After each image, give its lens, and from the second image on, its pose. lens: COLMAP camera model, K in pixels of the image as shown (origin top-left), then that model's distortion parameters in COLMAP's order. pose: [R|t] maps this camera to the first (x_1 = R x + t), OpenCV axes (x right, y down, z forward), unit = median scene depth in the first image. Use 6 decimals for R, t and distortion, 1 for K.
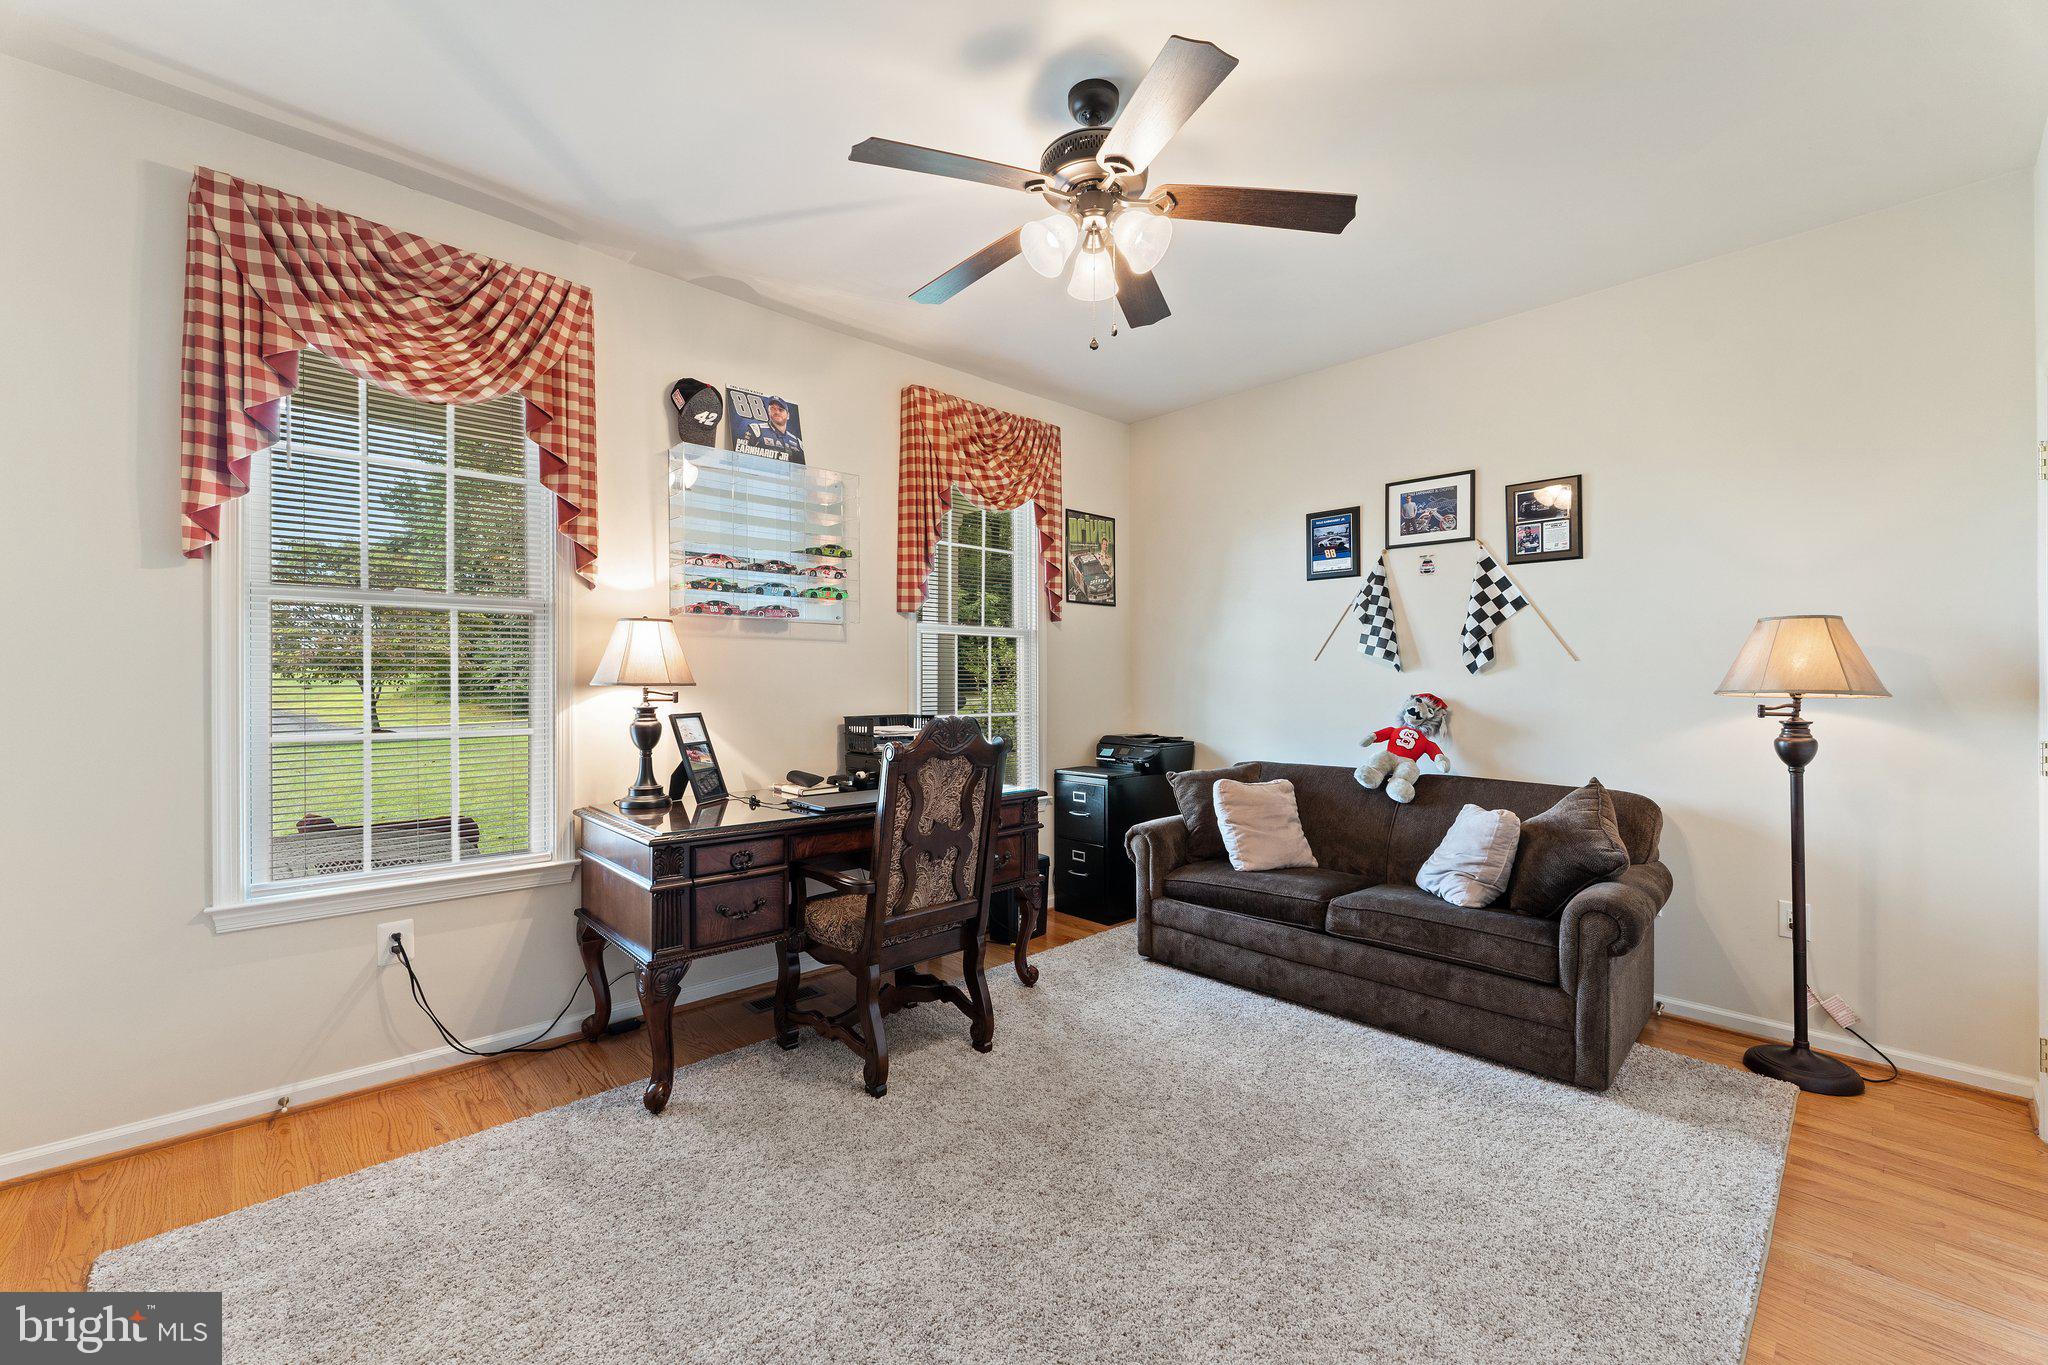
lens RADIAL K [[830.0, 0, 1039.8], [0, 830.0, 681.4], [0, 0, 1]] dist [-0.001089, -0.000396]
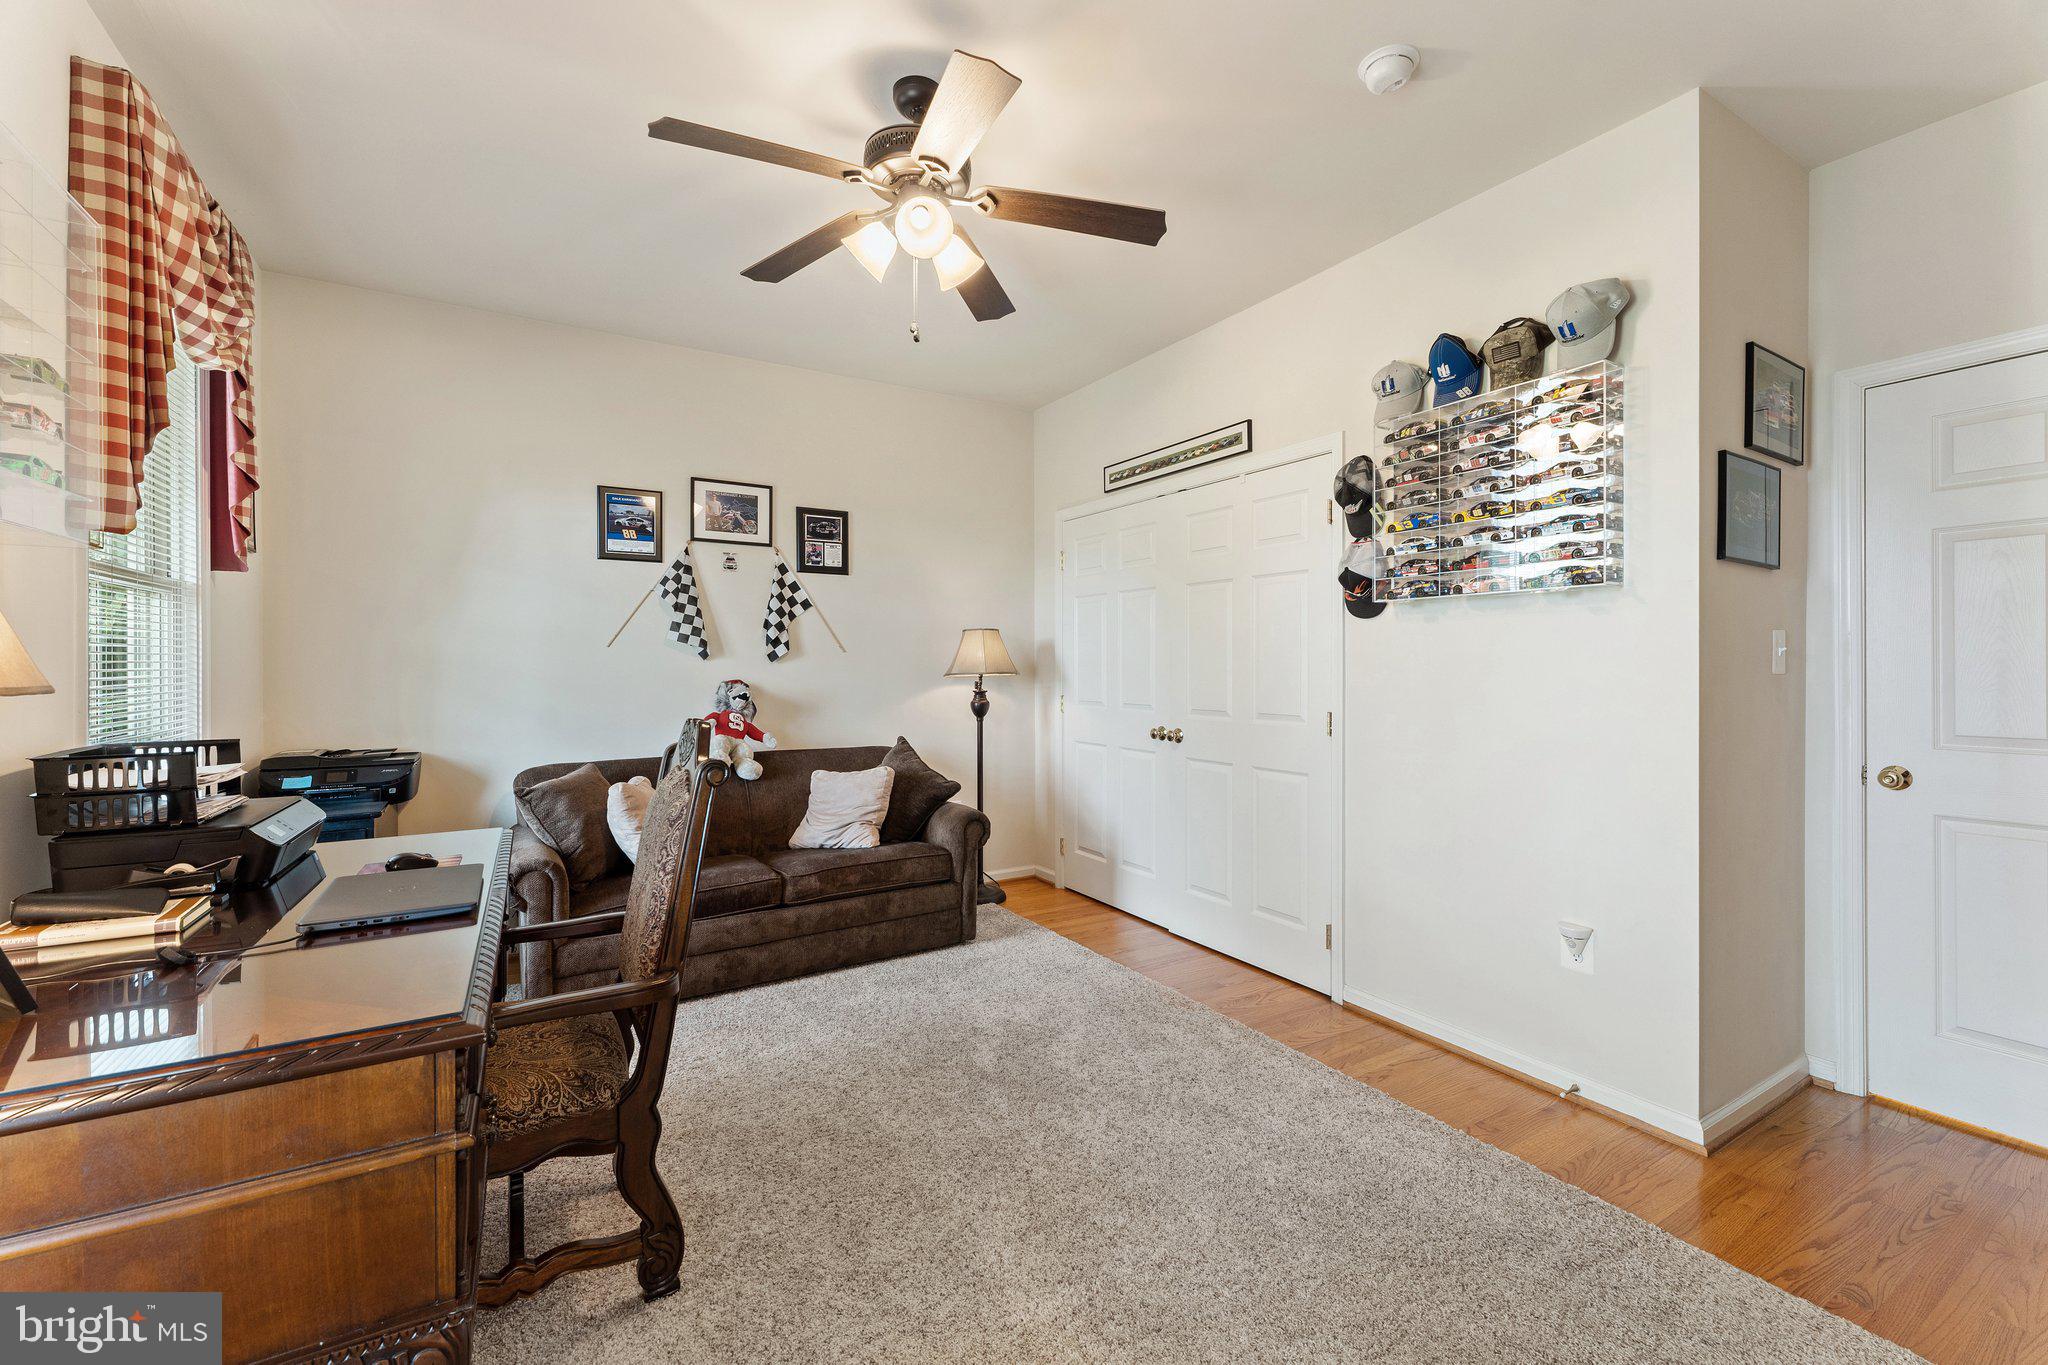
lens RADIAL K [[830.0, 0, 1041.4], [0, 830.0, 668.7], [0, 0, 1]] dist [-0.001089, -0.000396]
pose [[0.218968, -0.006417, 0.975711, -0.531006], [0.005764, 0.999969, 0.005283, -0.003643], [-0.975715, 0.004467, 0.218998, 0.380471]]
